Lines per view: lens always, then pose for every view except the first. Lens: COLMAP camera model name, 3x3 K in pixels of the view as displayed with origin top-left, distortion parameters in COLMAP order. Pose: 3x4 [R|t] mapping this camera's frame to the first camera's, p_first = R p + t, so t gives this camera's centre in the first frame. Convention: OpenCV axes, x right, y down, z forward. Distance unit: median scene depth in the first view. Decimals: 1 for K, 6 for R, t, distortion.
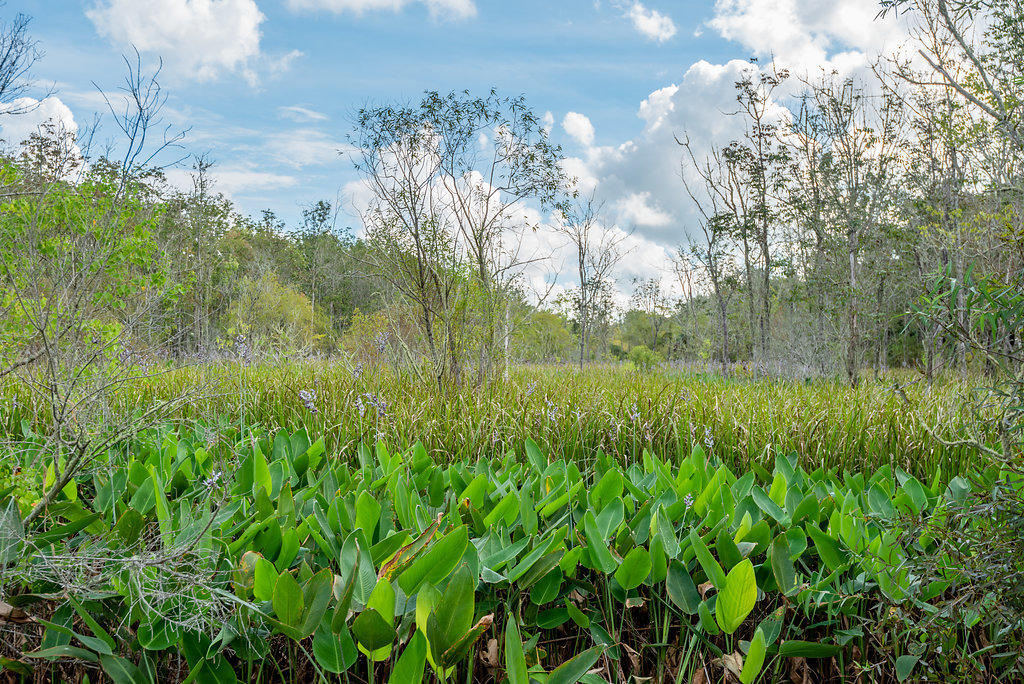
lens RADIAL K [[1035.6, 0, 512.0], [0, 1035.6, 342.0], [0, 0, 1]] dist [-0.104635, -0.015168]
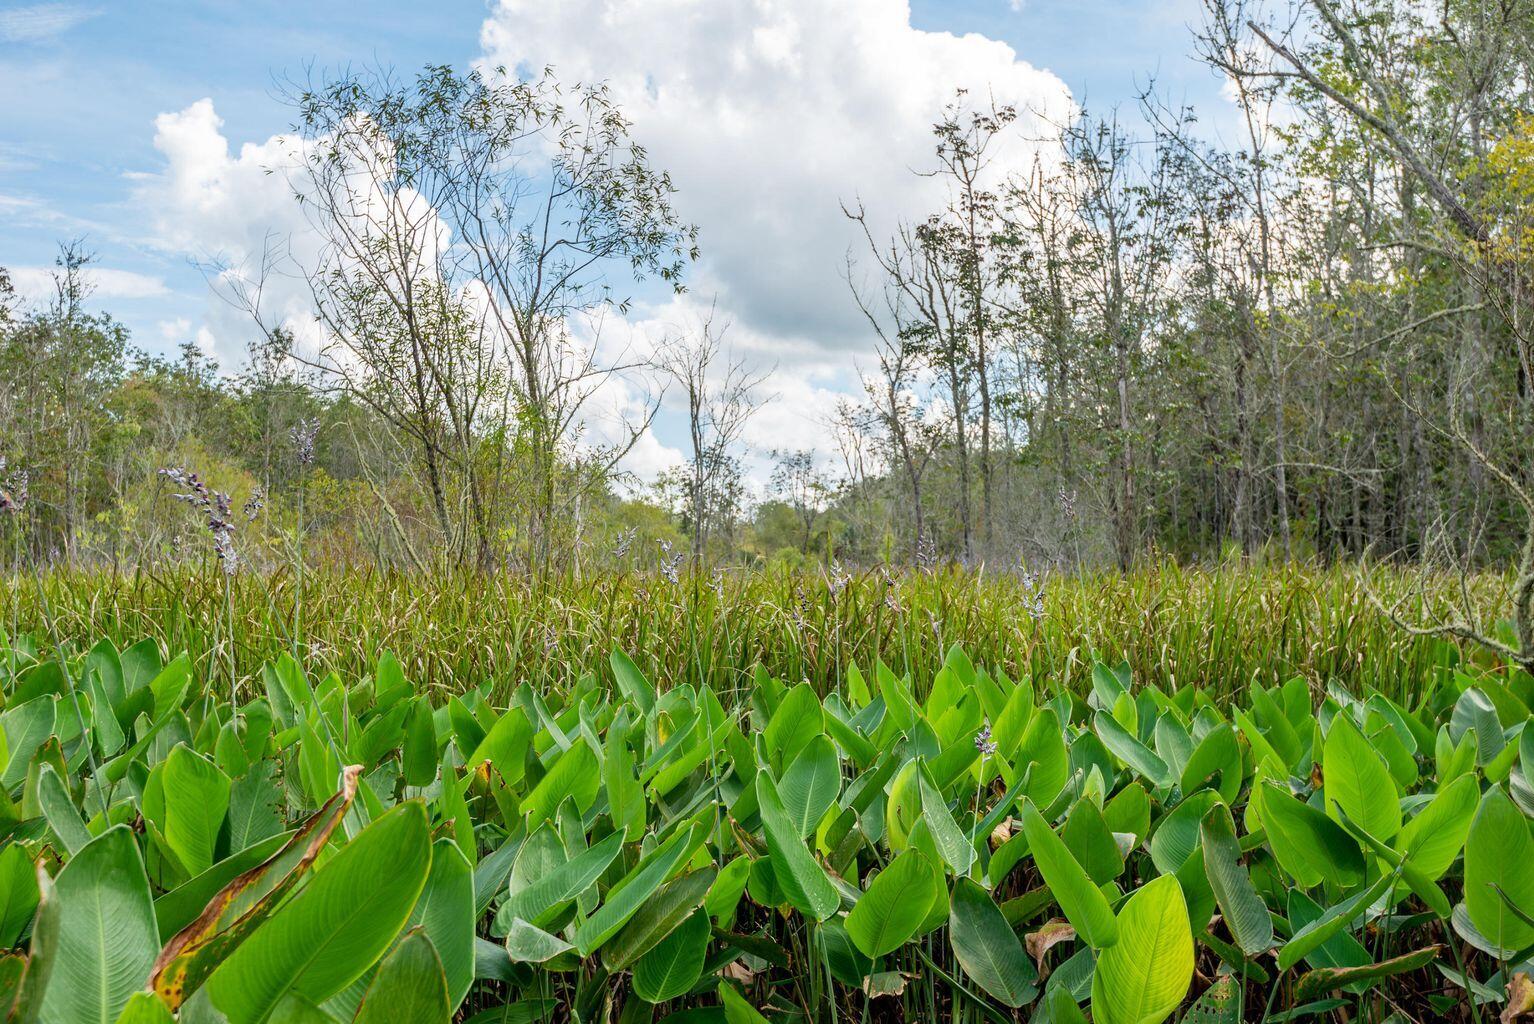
lens RADIAL K [[1472.9, 0, 850.0], [0, 1472.9, 512.3], [0, 0, 1]] dist [-0.044398, -0.013473]
pose [[0.984447, -0.012058, 0.175268, 0.000782], [0.018370, 0.999238, -0.034438, 0.021636], [-0.174719, 0.037123, 0.983918, 0.108501]]
